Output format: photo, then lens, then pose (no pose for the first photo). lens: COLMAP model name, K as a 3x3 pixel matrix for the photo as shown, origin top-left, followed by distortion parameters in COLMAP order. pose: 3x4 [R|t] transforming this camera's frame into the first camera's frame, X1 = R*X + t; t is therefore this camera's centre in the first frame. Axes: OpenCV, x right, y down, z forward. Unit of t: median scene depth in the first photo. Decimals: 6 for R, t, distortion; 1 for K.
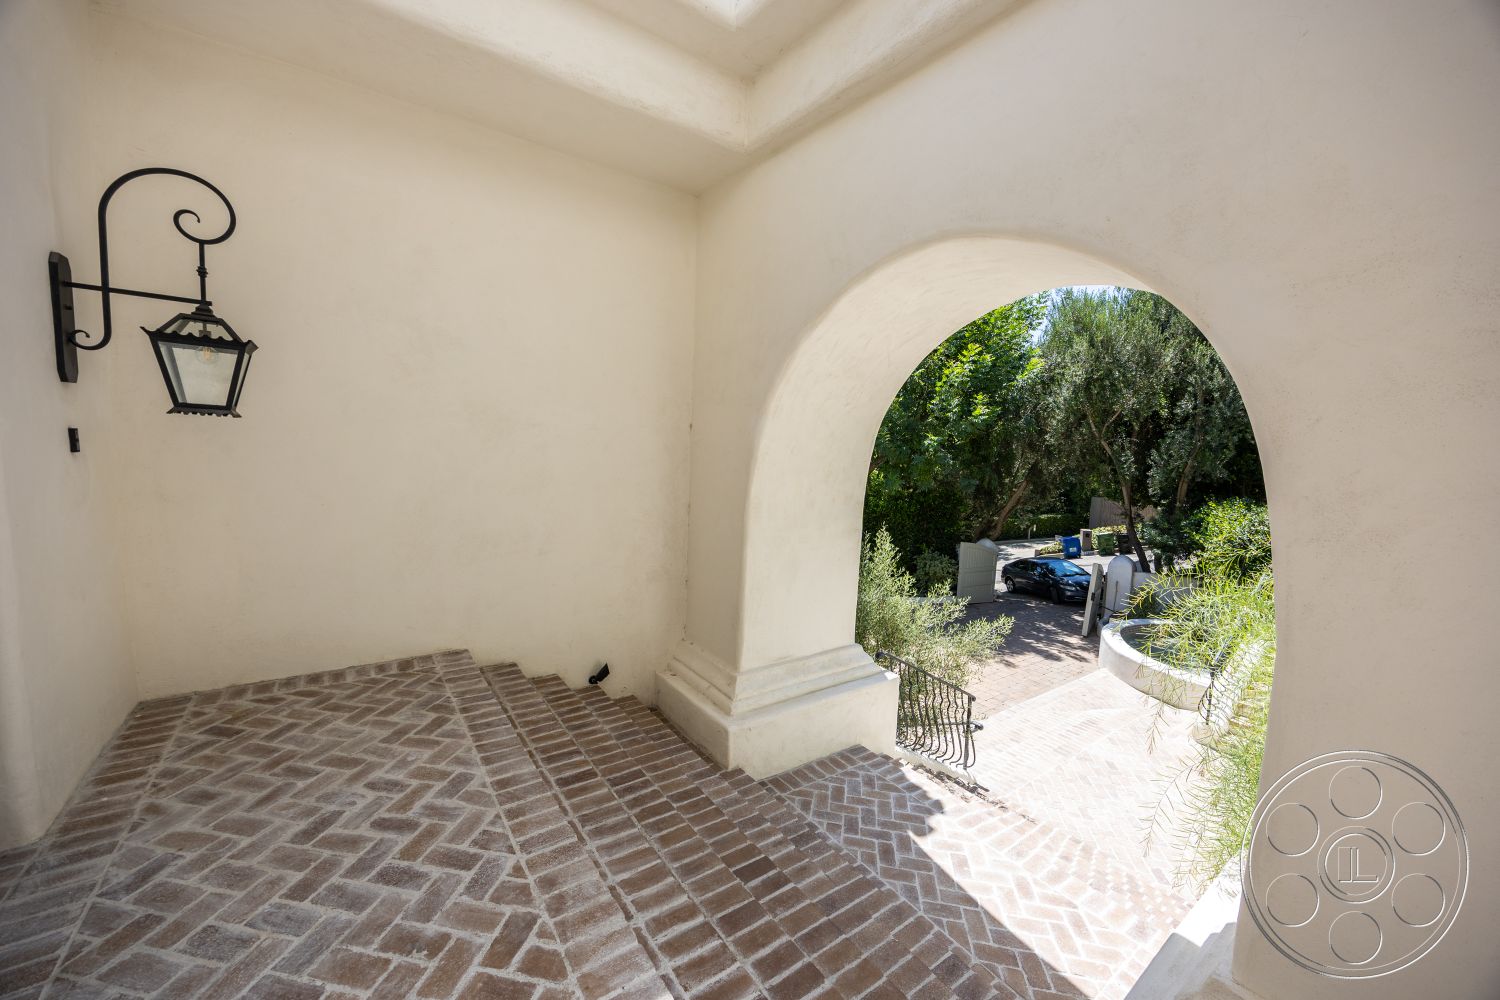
lens RADIAL K [[573.9, 0, 750.0], [0, 573.9, 500.0], [0, 0, 1]] dist [0.000650, -0.000164]
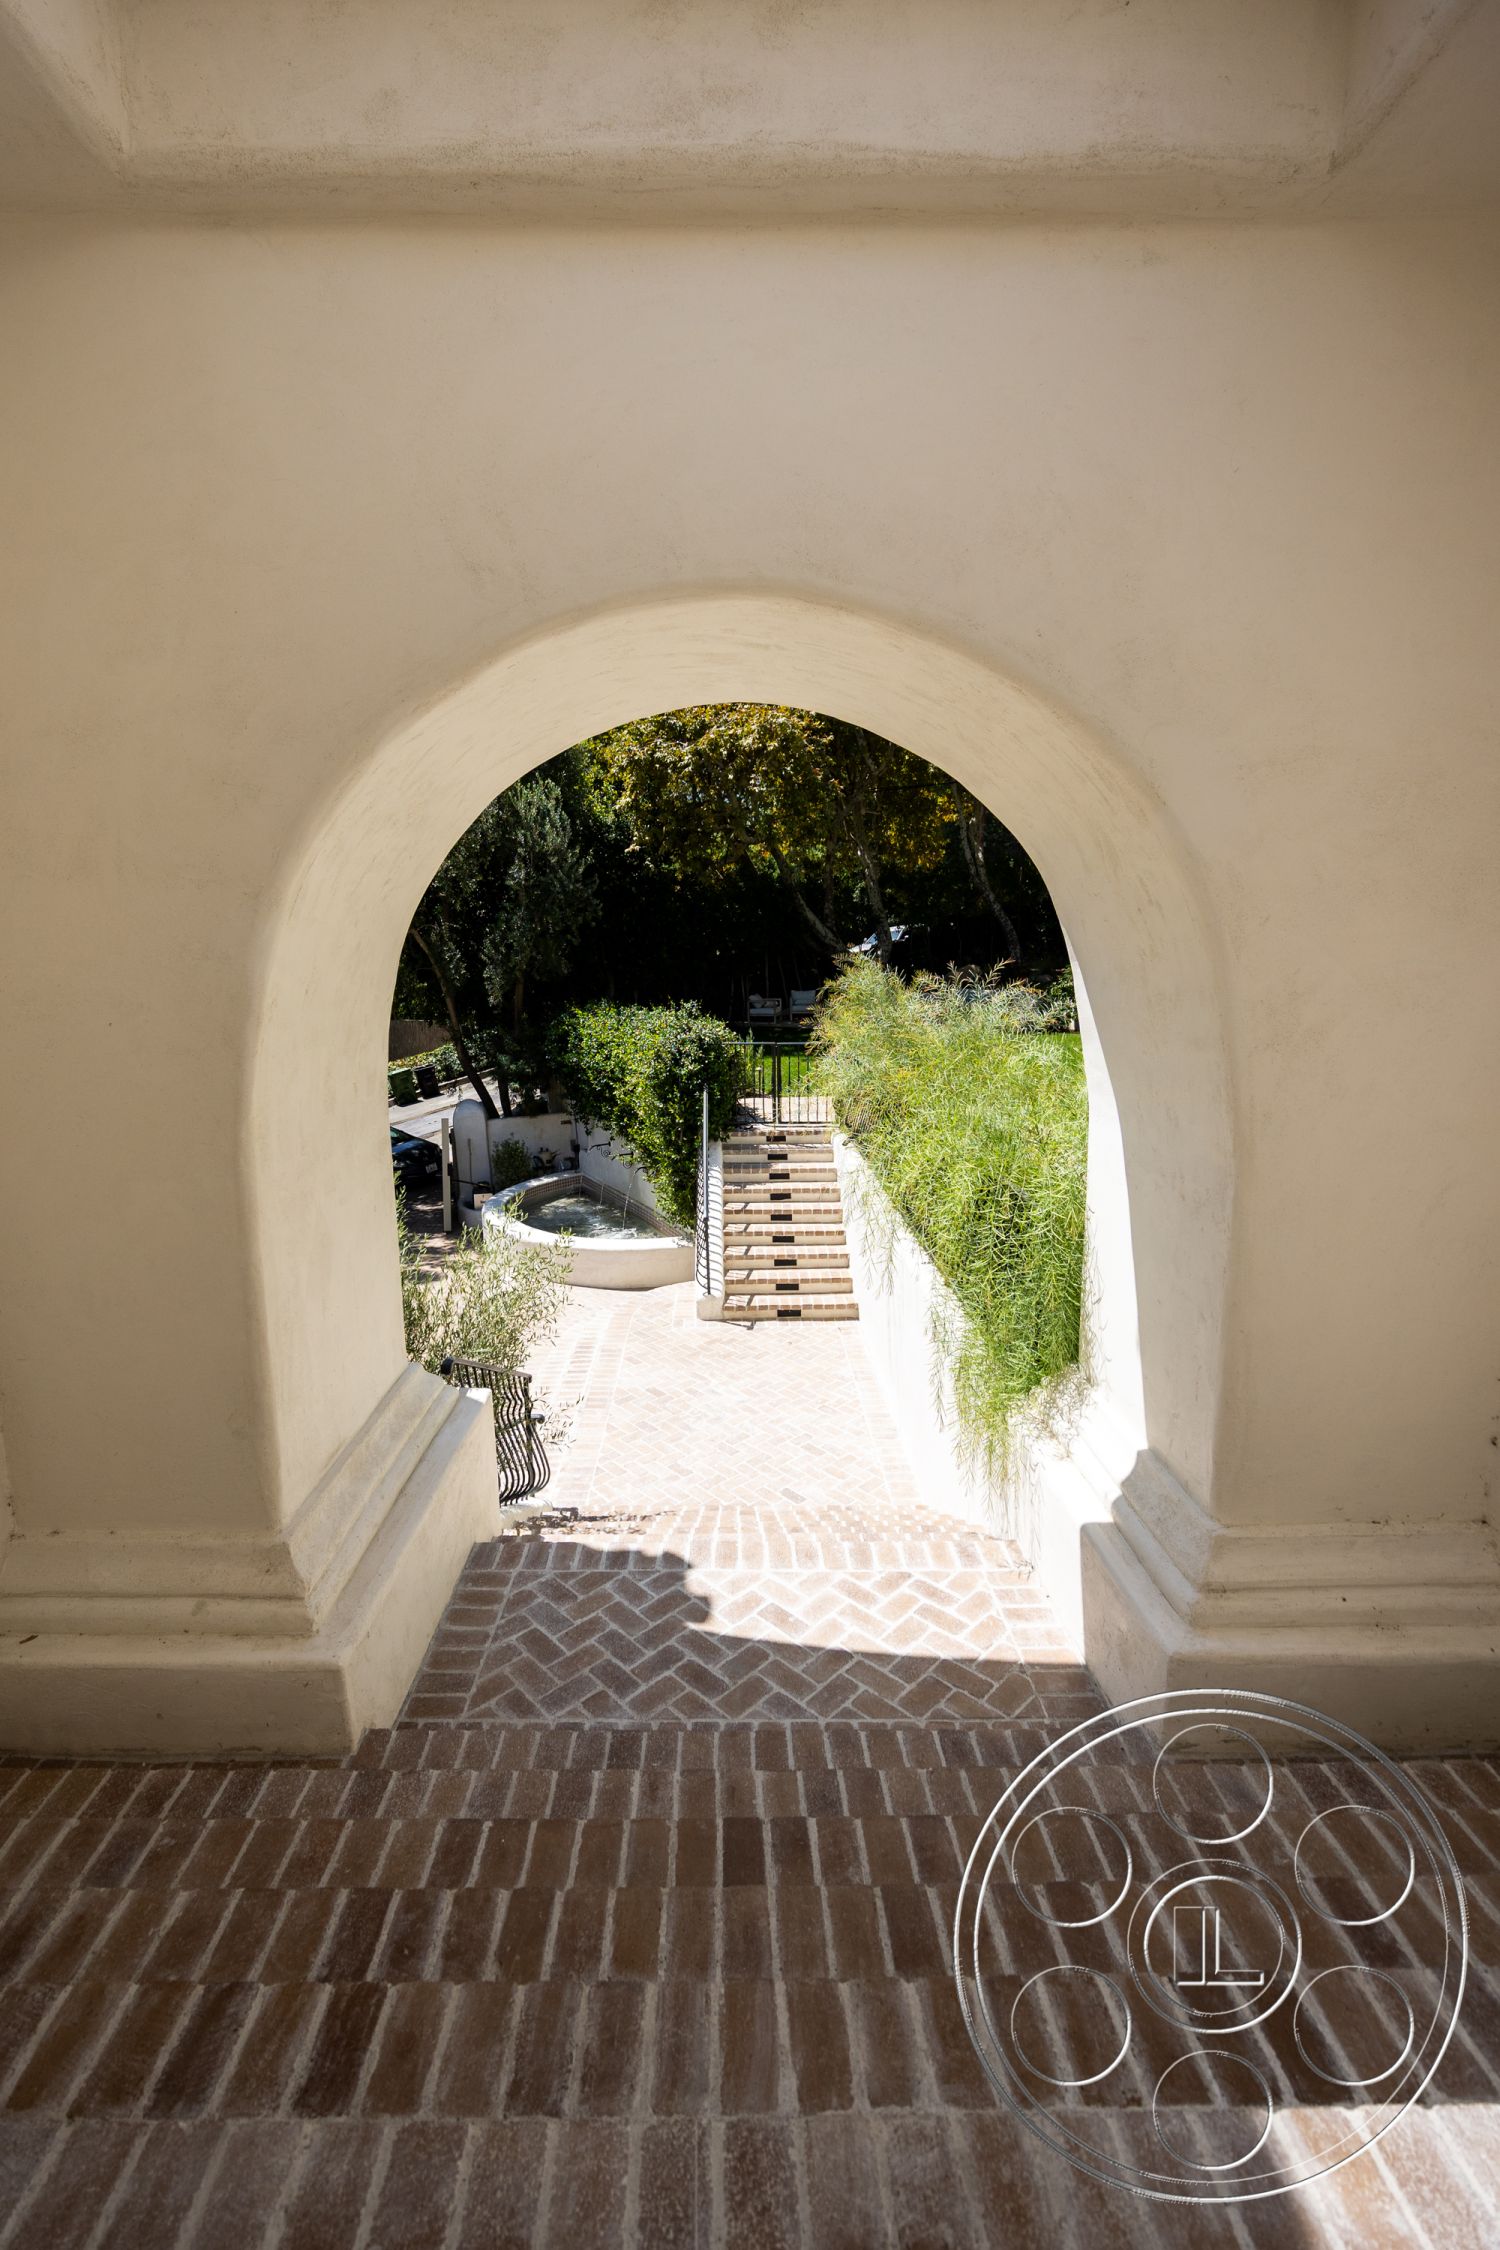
lens RADIAL K [[975.3, 0, 742.2], [0, 975.3, 1102.4], [0, 0, 1]] dist [-0.001560, 0.000664]
pose [[0.581179, -0.174036, 0.794948, -0.389282], [0.114403, 0.984636, 0.131925, -0.073300], [-0.805694, 0.014272, 0.592160, 0.355429]]
